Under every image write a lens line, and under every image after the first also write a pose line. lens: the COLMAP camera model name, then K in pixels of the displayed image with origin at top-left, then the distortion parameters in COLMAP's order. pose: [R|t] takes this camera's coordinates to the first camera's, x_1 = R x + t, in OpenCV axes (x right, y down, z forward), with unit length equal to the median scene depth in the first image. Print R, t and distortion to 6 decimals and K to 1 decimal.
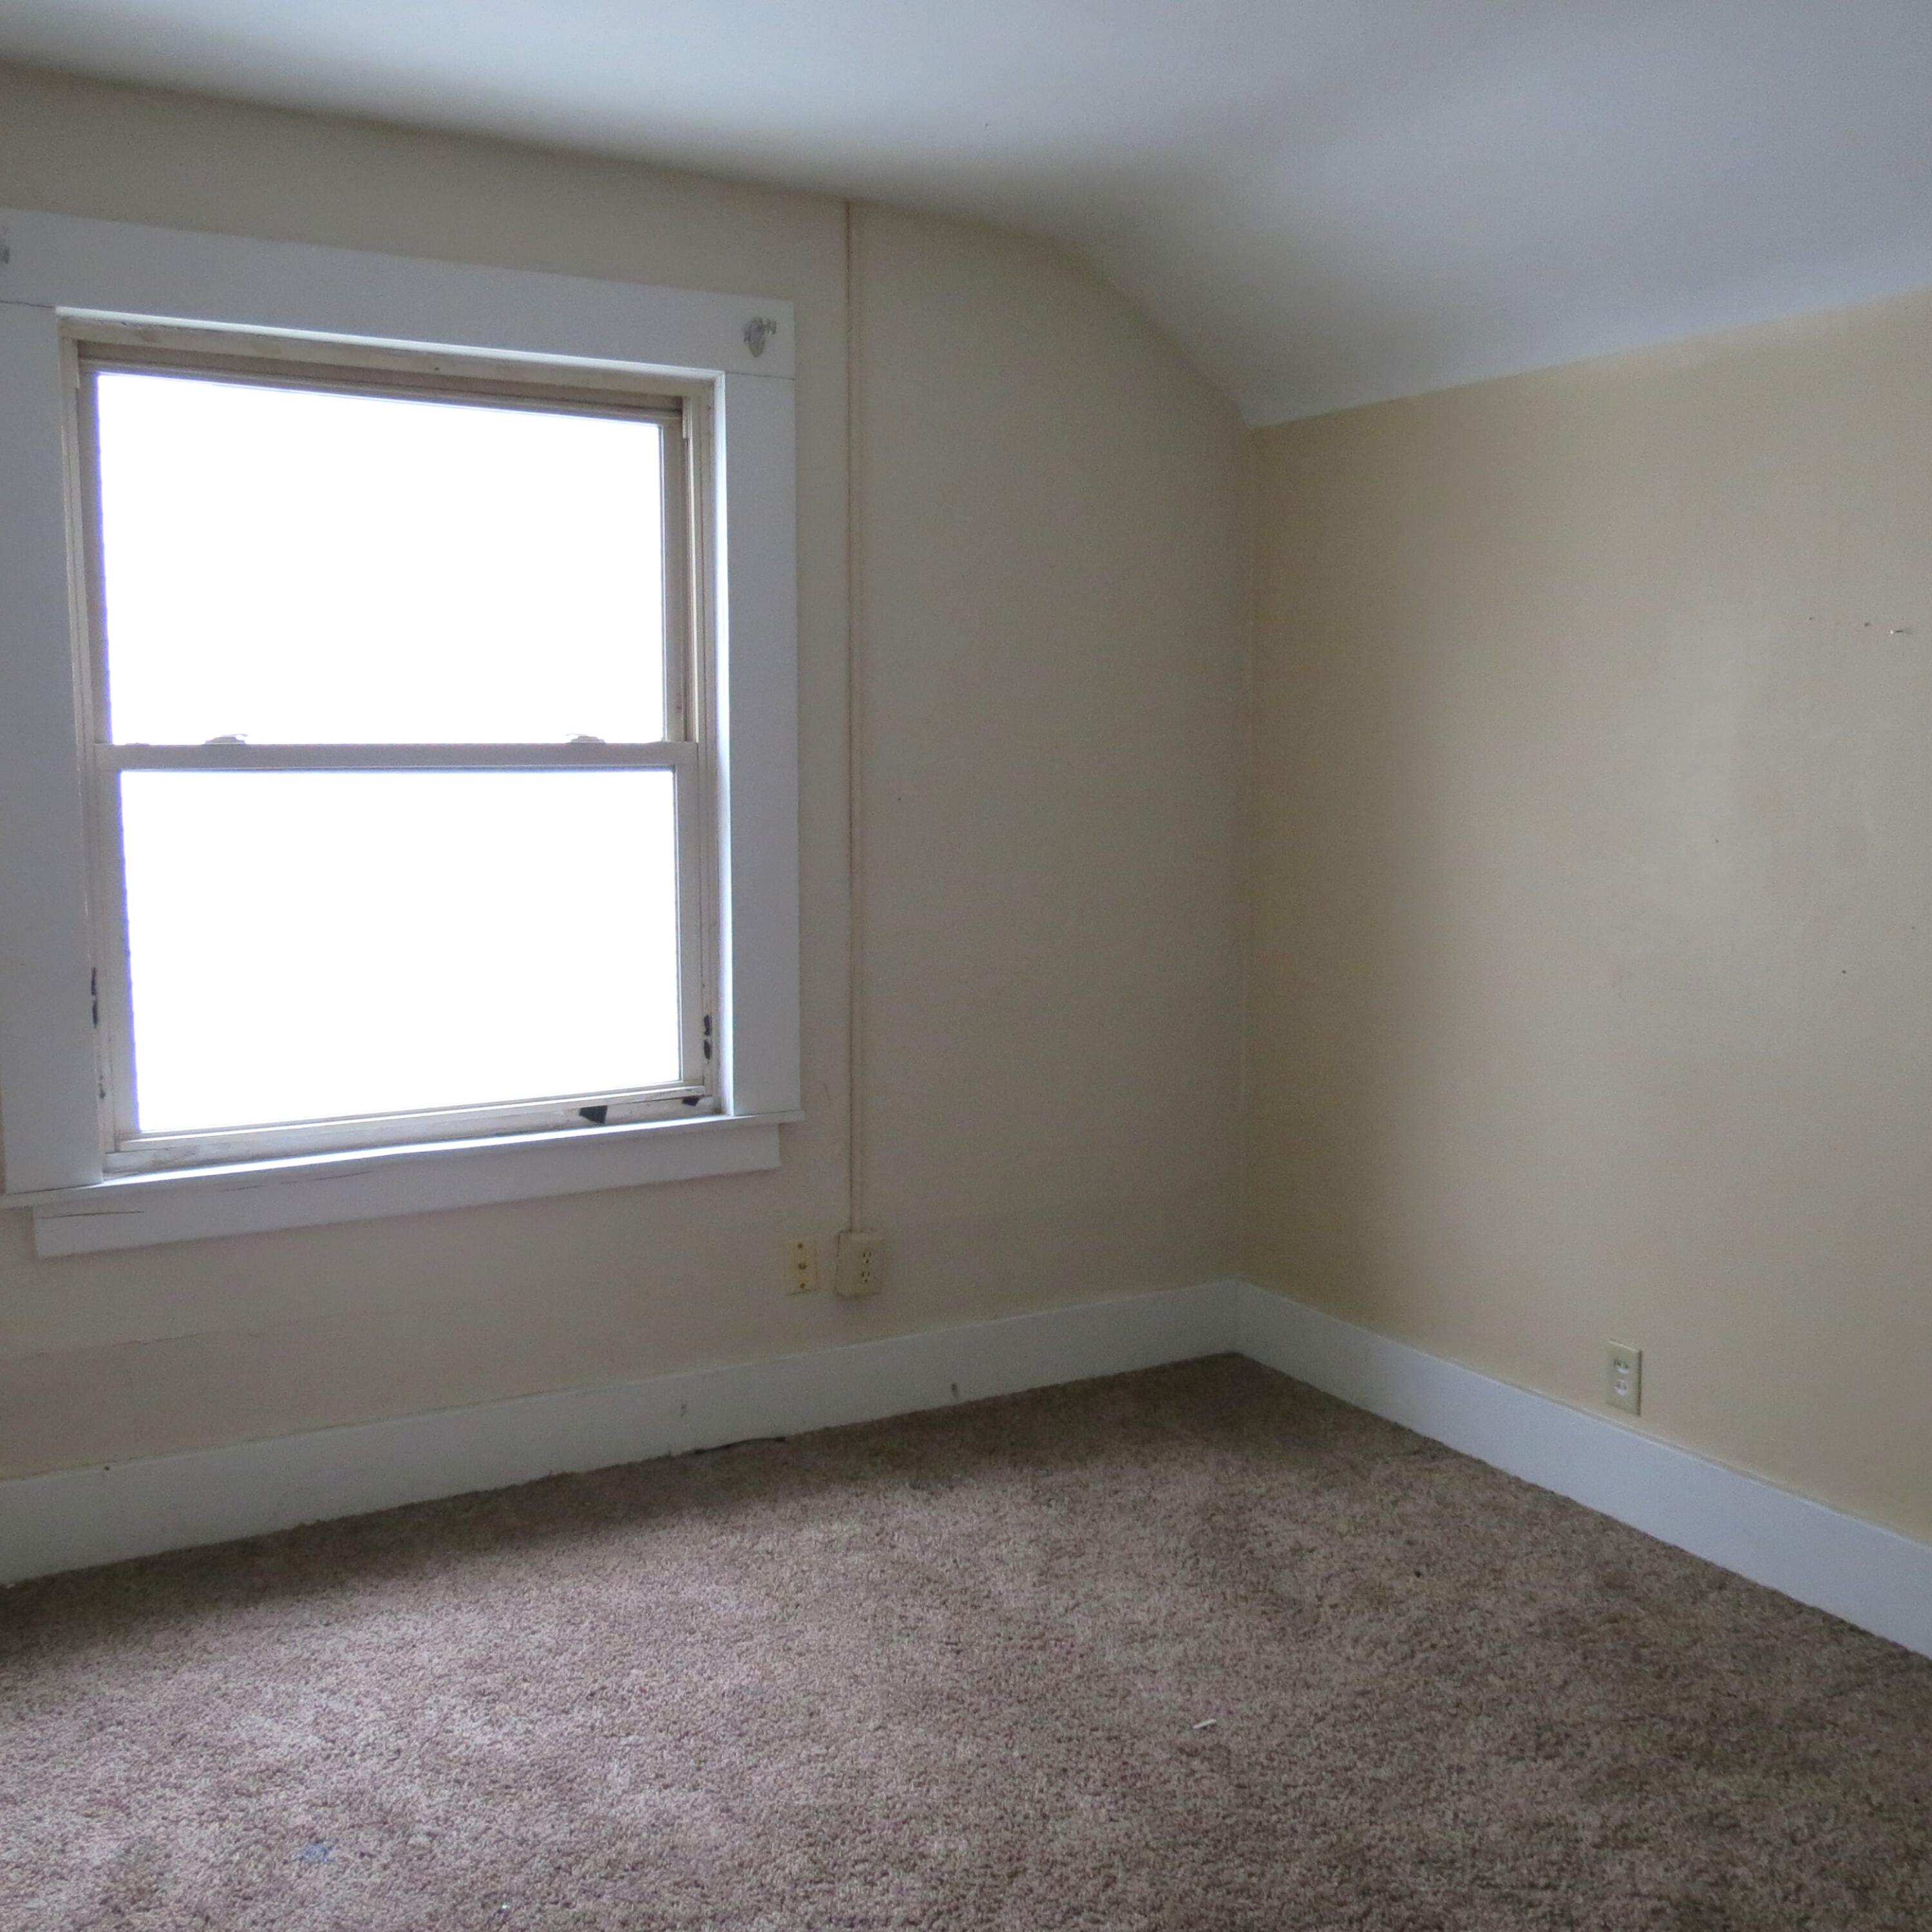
lens RADIAL K [[1929.3, 0, 903.4], [0, 1929.3, 971.4], [0, 0, 1]] dist [-0.039136, 0.019780]
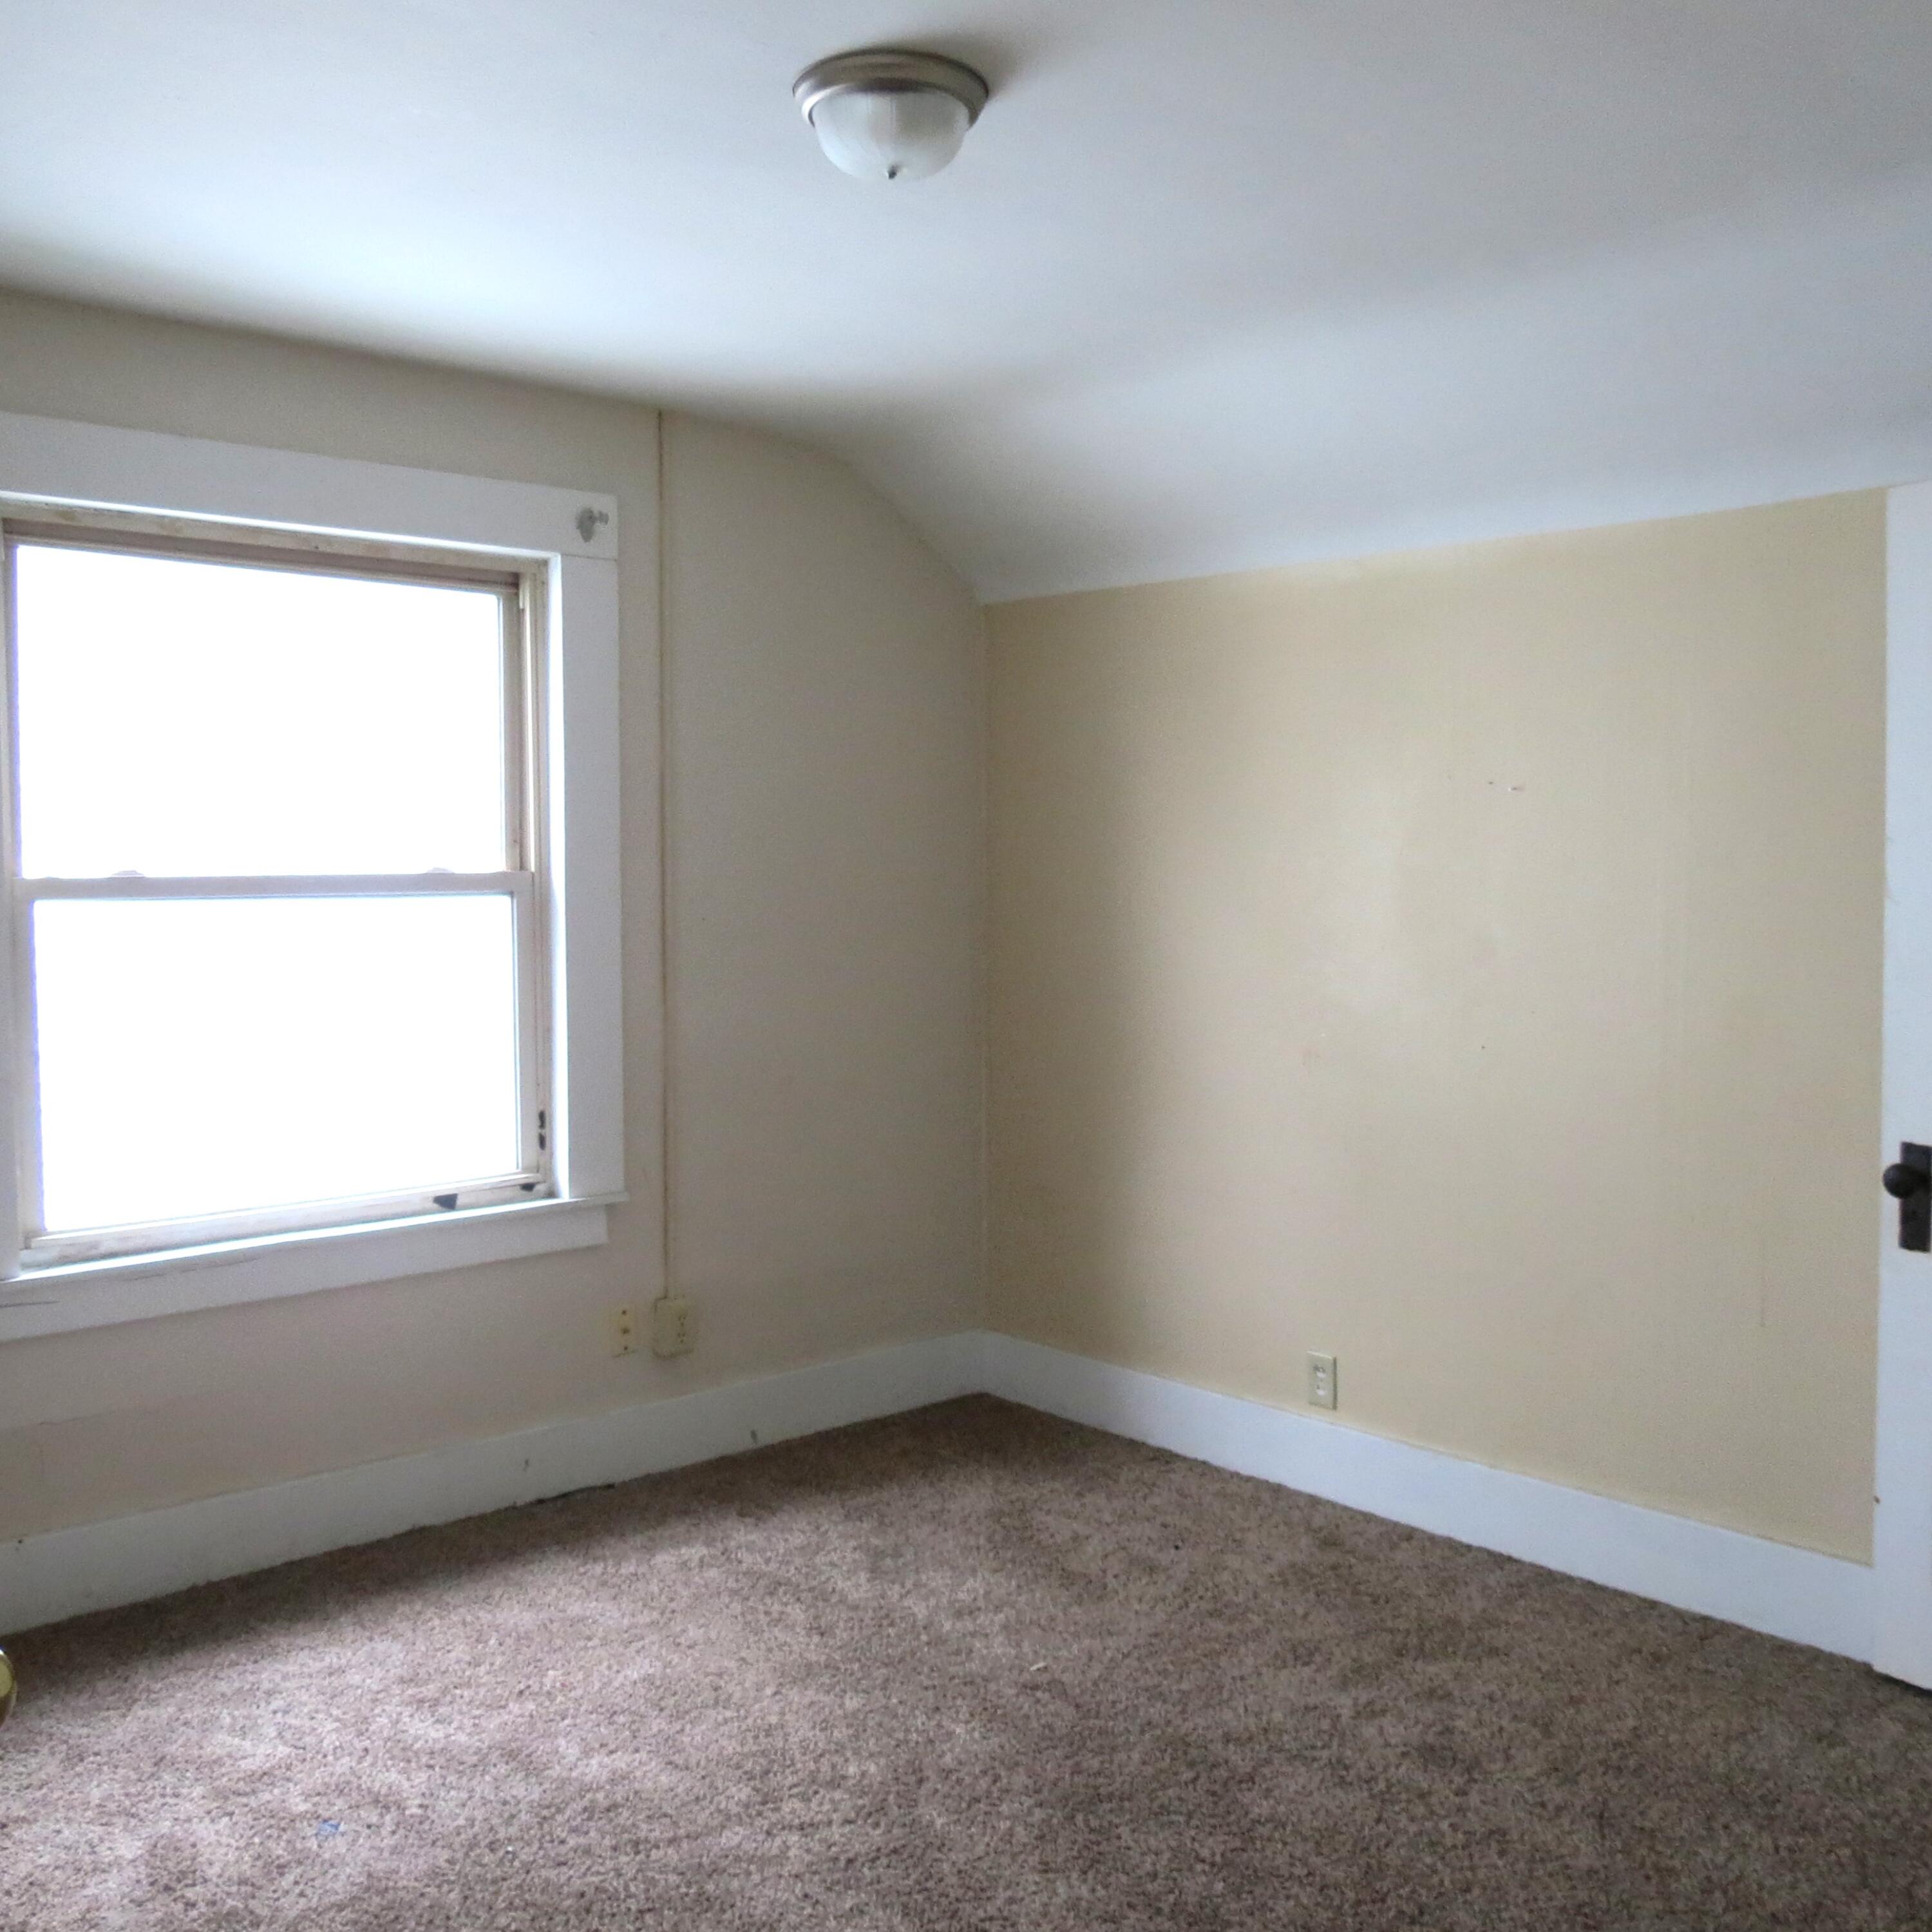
lens RADIAL K [[1929.3, 0, 903.4], [0, 1929.3, 971.4], [0, 0, 1]] dist [-0.039136, 0.019780]
pose [[0.978695, -0.014486, 0.204809, -0.161382], [0.025585, 0.998338, -0.051649, 0.006349], [-0.203720, 0.055789, 0.977438, -0.200712]]
